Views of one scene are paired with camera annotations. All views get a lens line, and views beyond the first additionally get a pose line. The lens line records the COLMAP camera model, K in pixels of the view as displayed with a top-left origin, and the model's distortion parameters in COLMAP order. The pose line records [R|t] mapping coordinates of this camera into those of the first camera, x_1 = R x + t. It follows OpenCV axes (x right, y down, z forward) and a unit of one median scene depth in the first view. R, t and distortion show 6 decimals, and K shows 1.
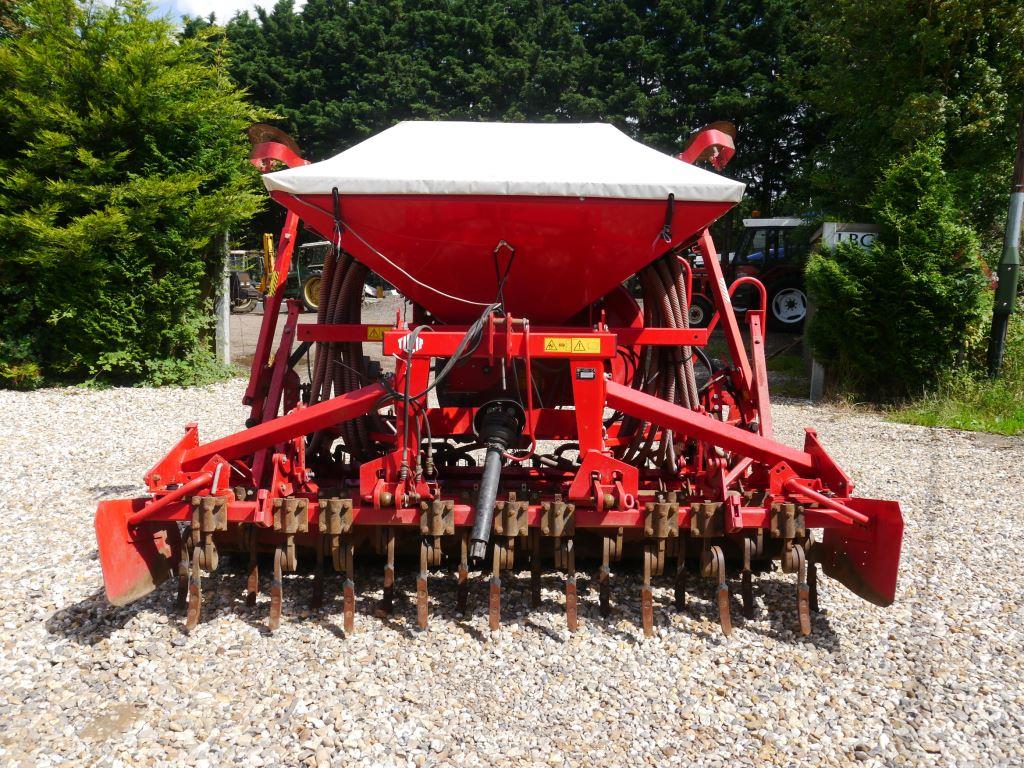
lens RADIAL K [[852.4, 0, 514.0], [0, 852.4, 385.2], [0, 0, 1]] dist [-0.021963, -0.007113]
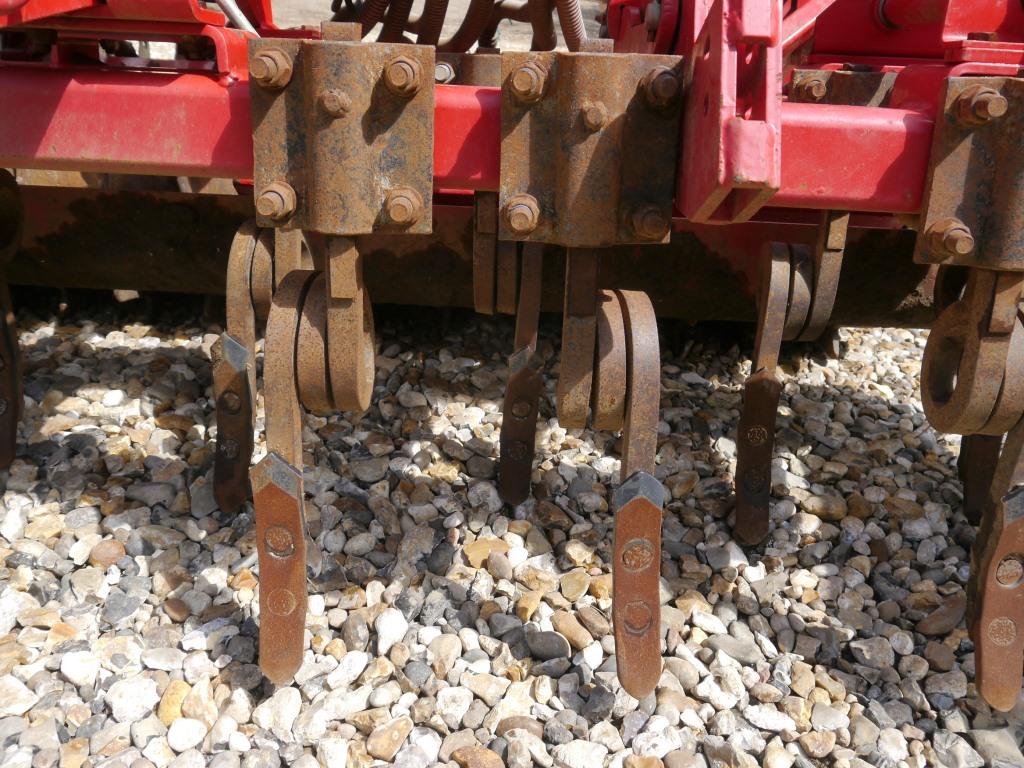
lens RADIAL K [[852.4, 0, 514.7], [0, 852.4, 384.8], [0, 0, 1]] dist [-0.021963, -0.007113]
pose [[0.998913, 0.045716, -0.009153, 0.204433], [-0.040249, 0.944659, 0.325577, 0.139427], [0.023531, -0.324854, 0.945471, 0.768049]]
